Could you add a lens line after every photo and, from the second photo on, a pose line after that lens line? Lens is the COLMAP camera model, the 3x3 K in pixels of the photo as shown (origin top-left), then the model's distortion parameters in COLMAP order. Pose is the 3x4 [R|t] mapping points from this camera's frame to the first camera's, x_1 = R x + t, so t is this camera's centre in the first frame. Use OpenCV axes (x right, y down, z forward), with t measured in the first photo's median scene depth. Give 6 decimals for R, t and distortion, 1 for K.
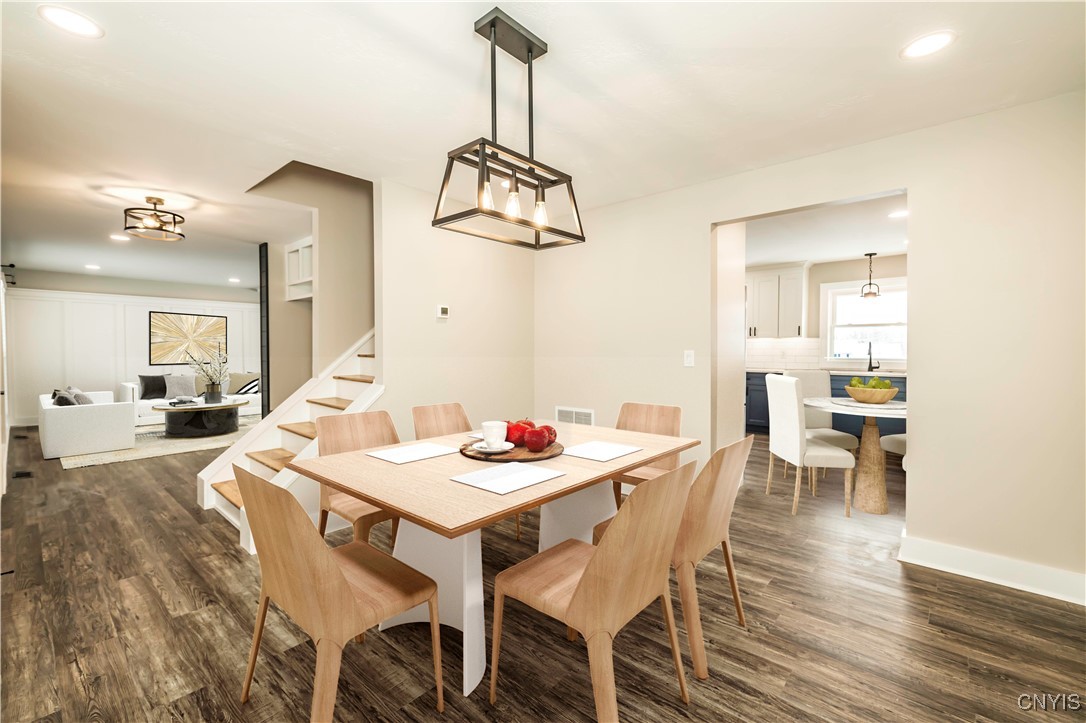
lens RADIAL K [[461.4, 0, 539.8], [0, 461.4, 357.5], [0, 0, 1]] dist [0.000207, 0.000432]
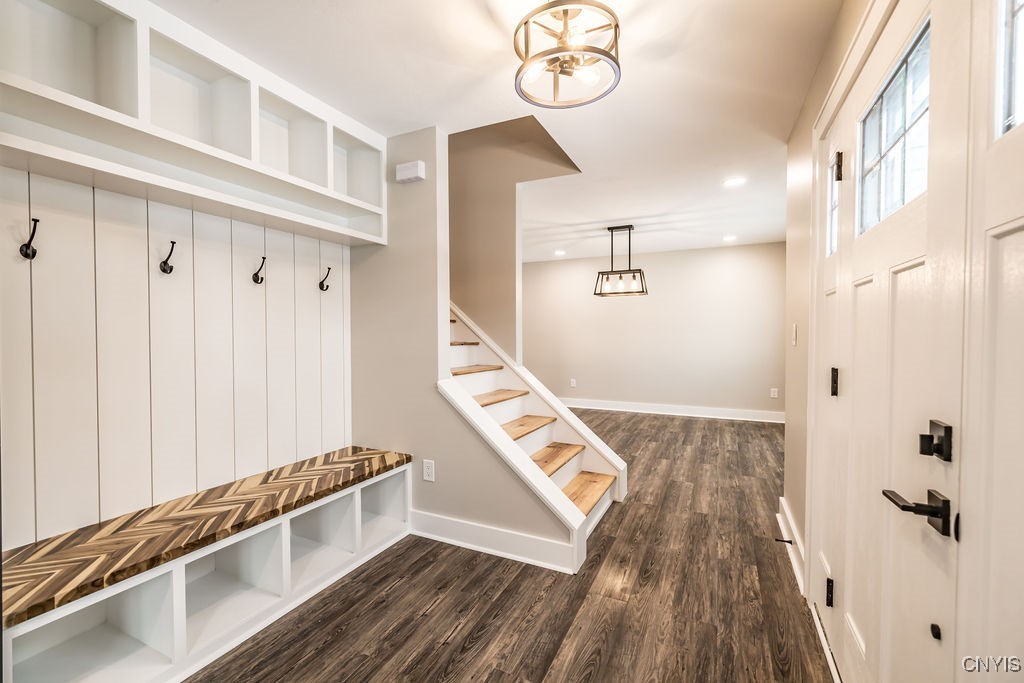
lens RADIAL K [[435.1, 0, 511.5], [0, 435.1, 341.6], [0, 0, 1]] dist [0.000207, 0.000432]
pose [[-0.272711, -0.018730, 0.961914, -1.972457], [0.024588, 0.999348, 0.026429, -0.046717], [-0.961782, 0.030860, -0.272072, 1.887405]]
